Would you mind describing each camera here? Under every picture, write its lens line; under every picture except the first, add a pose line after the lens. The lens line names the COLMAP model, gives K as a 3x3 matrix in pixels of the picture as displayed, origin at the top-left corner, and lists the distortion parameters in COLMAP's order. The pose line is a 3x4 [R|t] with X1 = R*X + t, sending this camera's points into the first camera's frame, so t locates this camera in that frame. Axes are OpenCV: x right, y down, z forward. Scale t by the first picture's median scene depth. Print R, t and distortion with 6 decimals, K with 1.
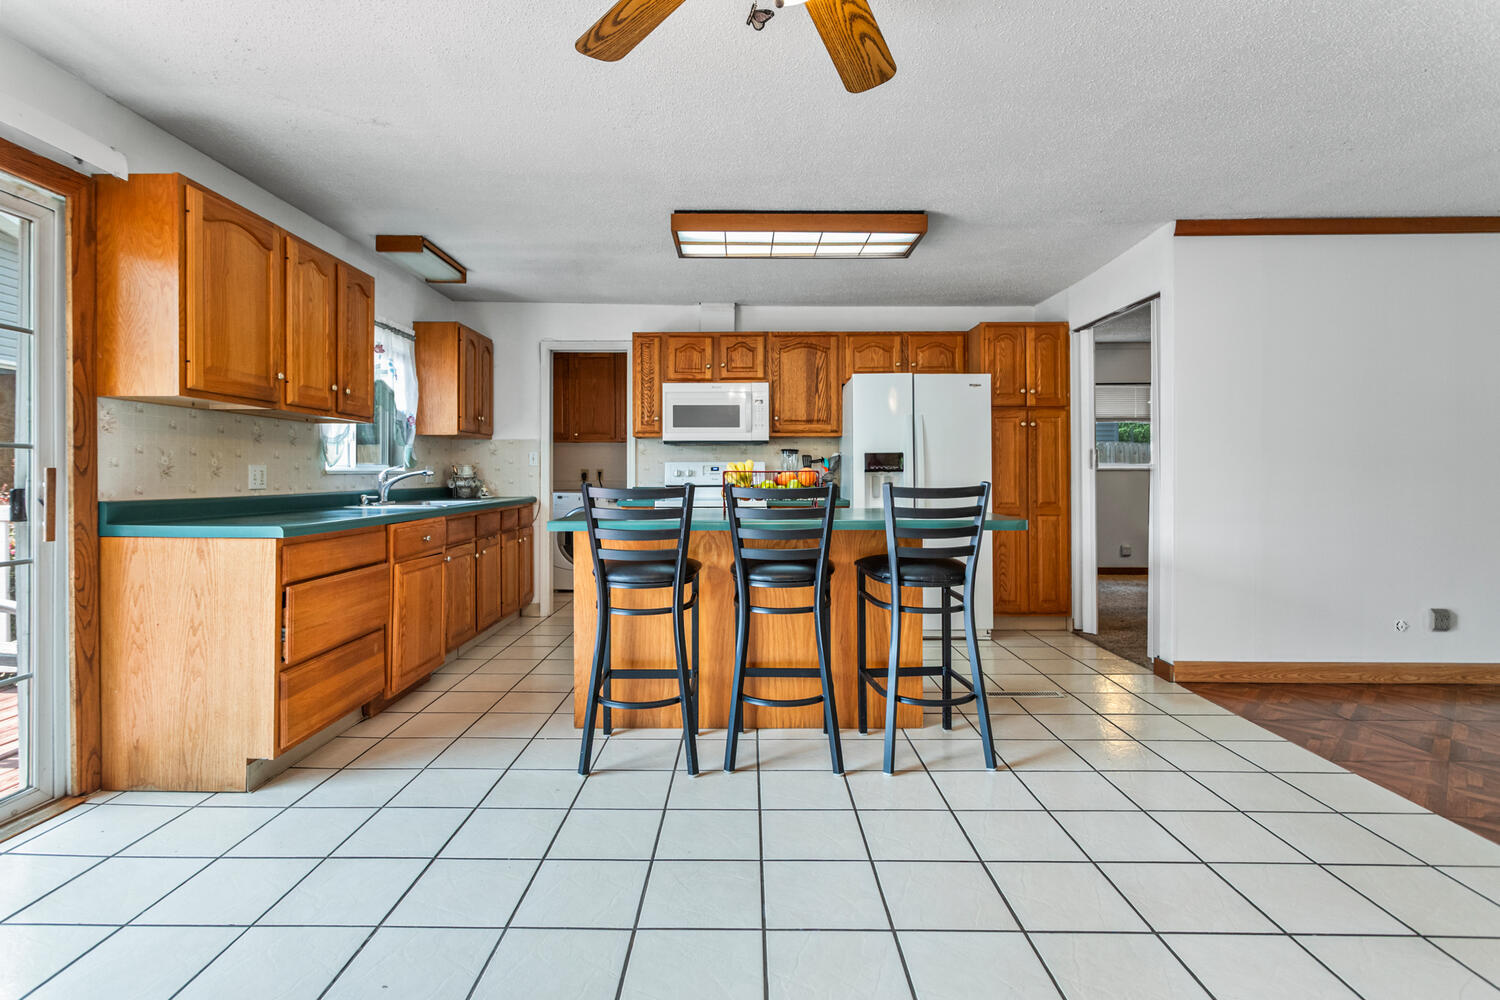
lens RADIAL K [[719.4, 0, 740.2], [0, 719.4, 469.3], [0, 0, 1]] dist [0.002492, 0.000447]
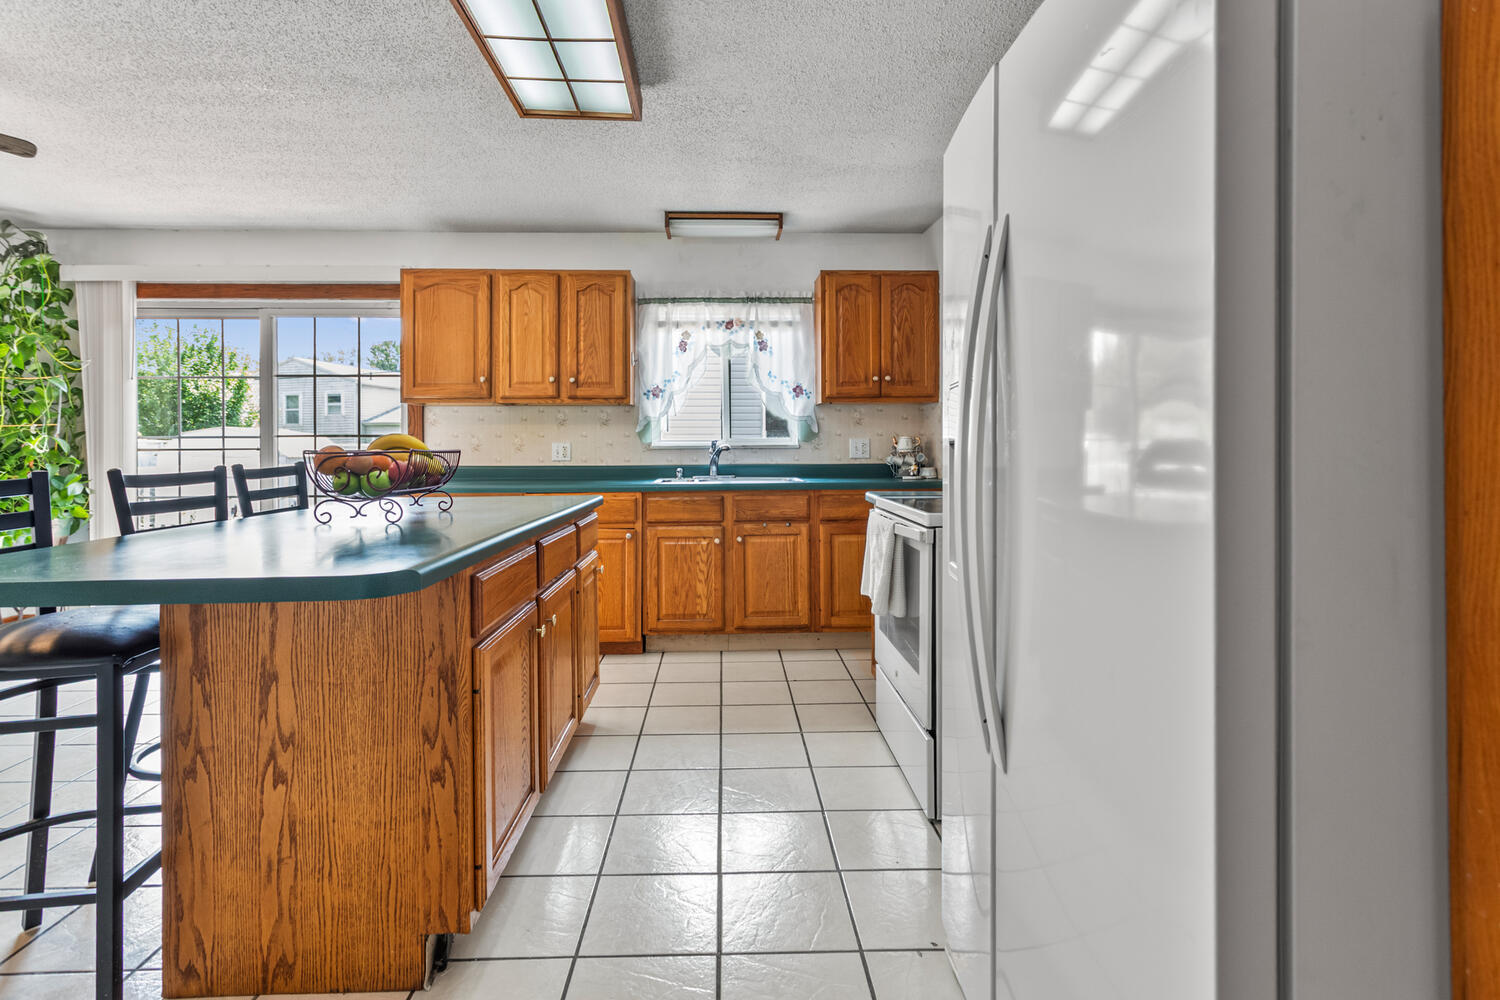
lens RADIAL K [[740.1, 0, 745.3], [0, 740.1, 443.0], [0, 0, 1]] dist [0.001276, 0.000551]
pose [[0.040077, -0.003018, -0.999192, 0.551149], [0.010379, 0.999943, -0.002604, 0.001603], [0.999143, -0.010267, 0.040106, 0.995399]]
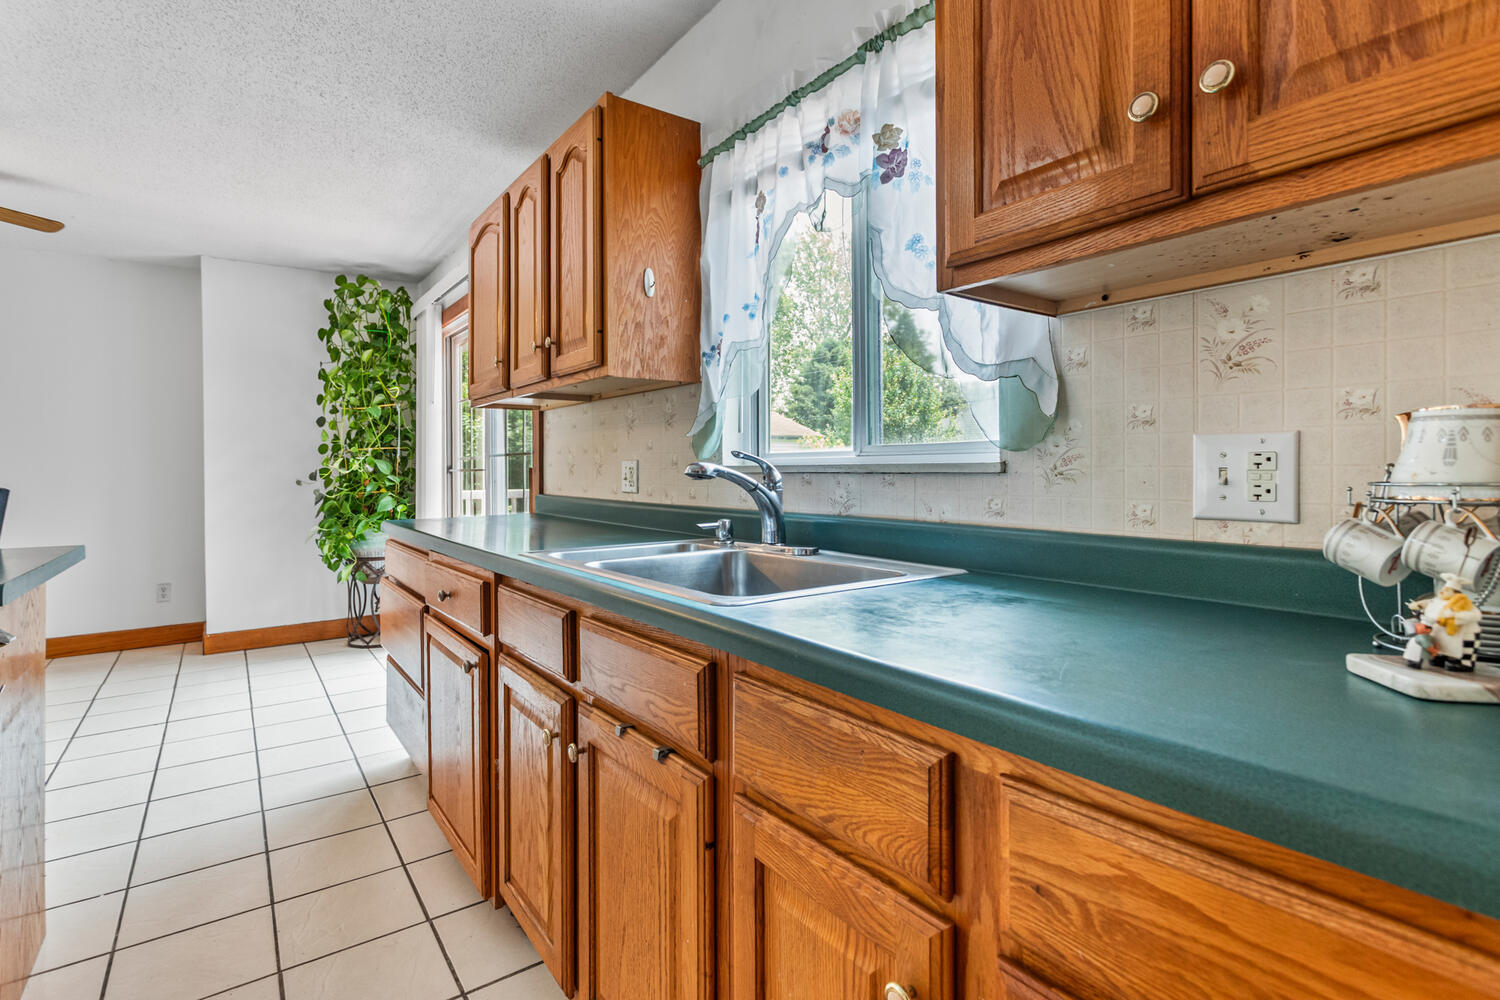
lens RADIAL K [[719.4, 0, 740.2], [0, 719.4, 469.3], [0, 0, 1]] dist [0.002492, 0.000447]
pose [[-0.809110, 0.004530, -0.587639, -0.250955], [0.008654, 0.999954, -0.004206, 0.006015], [0.587593, -0.008489, -0.809112, 1.300300]]
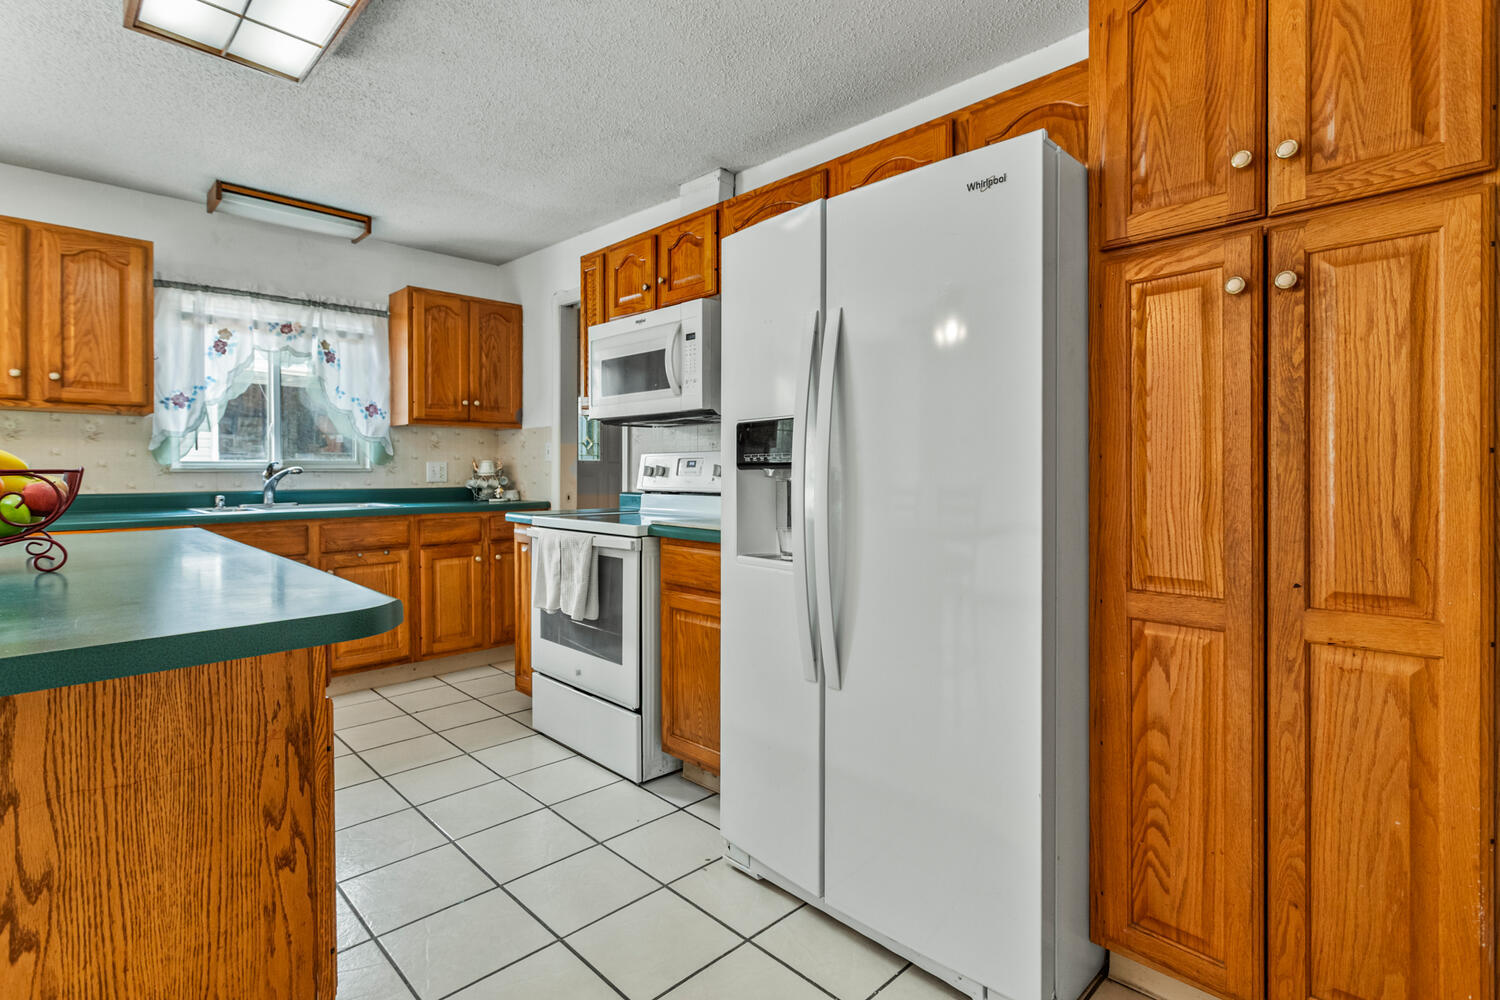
lens RADIAL K [[720.4, 0, 735.8], [0, 720.4, 475.7], [0, 0, 1]] dist [0.002220, -0.000110]
pose [[0.700625, 0.005804, -0.713507, 0.518888], [0.003764, 0.999923, 0.011830, 0.003162], [0.713520, -0.010974, 0.700549, 0.785561]]
